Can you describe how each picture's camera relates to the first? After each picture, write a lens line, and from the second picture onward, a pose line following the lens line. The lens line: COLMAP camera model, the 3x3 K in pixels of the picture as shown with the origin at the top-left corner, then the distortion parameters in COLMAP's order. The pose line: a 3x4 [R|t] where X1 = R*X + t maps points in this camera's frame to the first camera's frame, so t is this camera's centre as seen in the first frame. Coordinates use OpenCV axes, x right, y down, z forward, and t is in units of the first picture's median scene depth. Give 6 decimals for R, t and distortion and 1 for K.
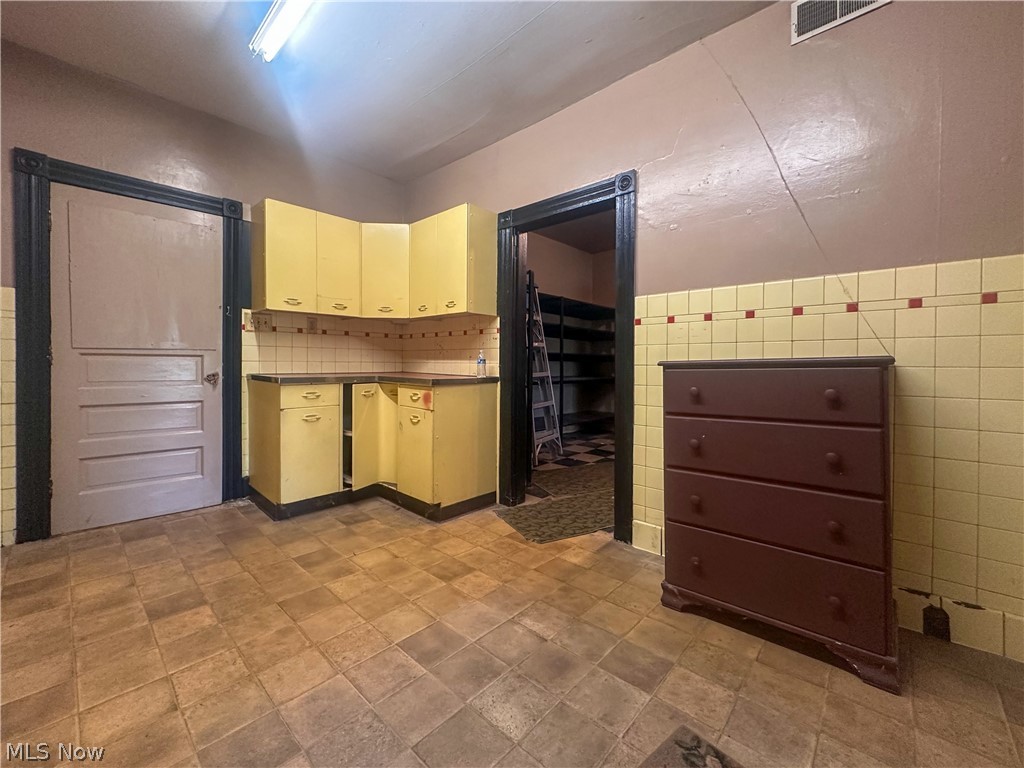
lens RADIAL K [[420.1, 0, 517.8], [0, 420.1, 370.9], [0, 0, 1]] dist [0.002089, -0.001263]
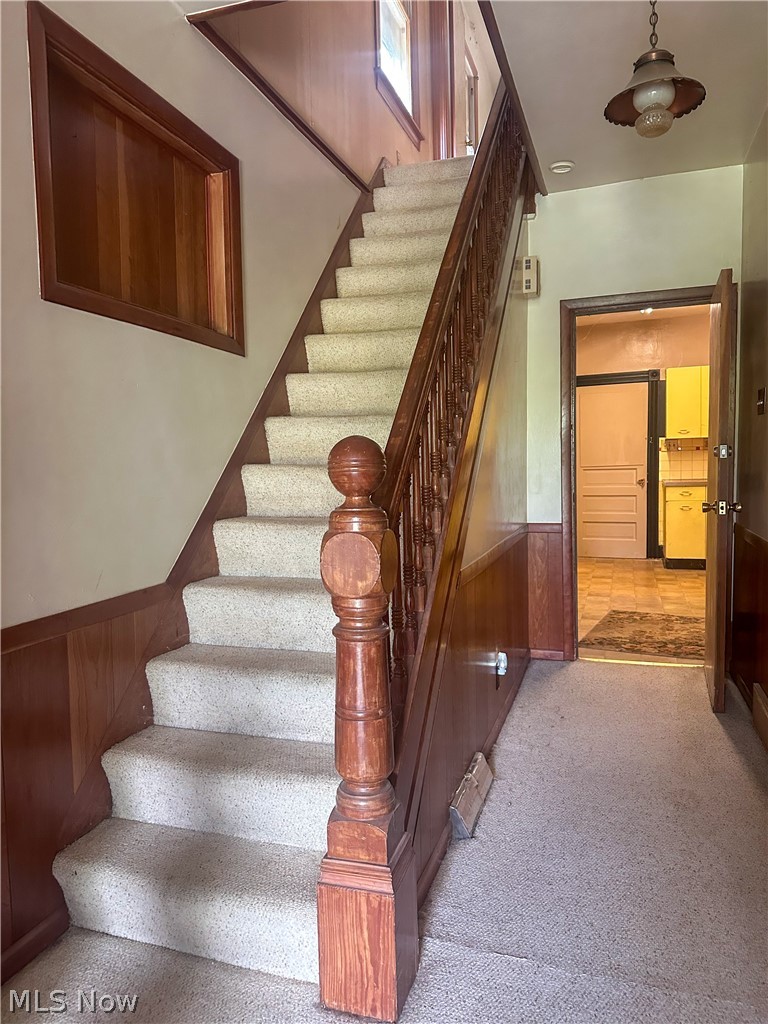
lens RADIAL K [[723.0, 0, 376.1], [0, 723.0, 512.1], [0, 0, 1]] dist [0.053061, -0.065124]
pose [[0.415315, 0.047837, -0.908419, 1.513632], [0.009652, 0.998328, 0.056984, -0.039661], [0.909626, -0.032434, 0.414159, -1.193635]]
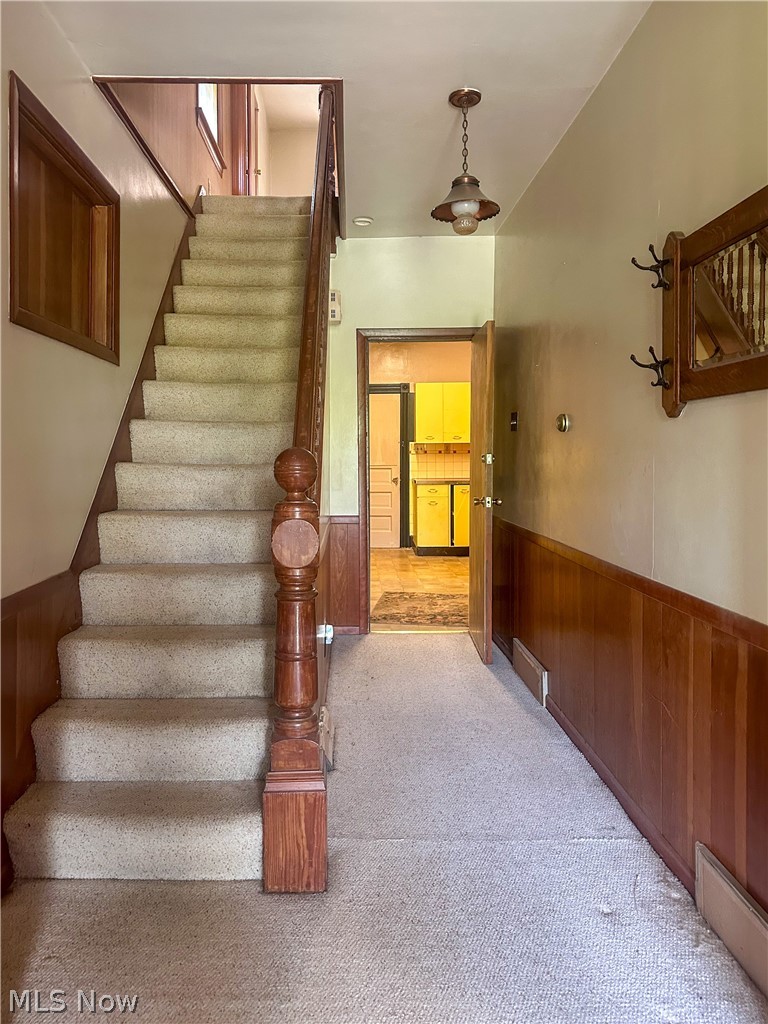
lens RADIAL K [[723.0, 0, 363.1], [0, 723.0, 467.0], [0, 0, 1]] dist [0.053061, -0.065124]
pose [[0.693093, 0.005171, -0.720830, 1.576634], [-0.006618, 0.999978, 0.000810, -0.045992], [0.720818, 0.004209, 0.693112, -1.411802]]
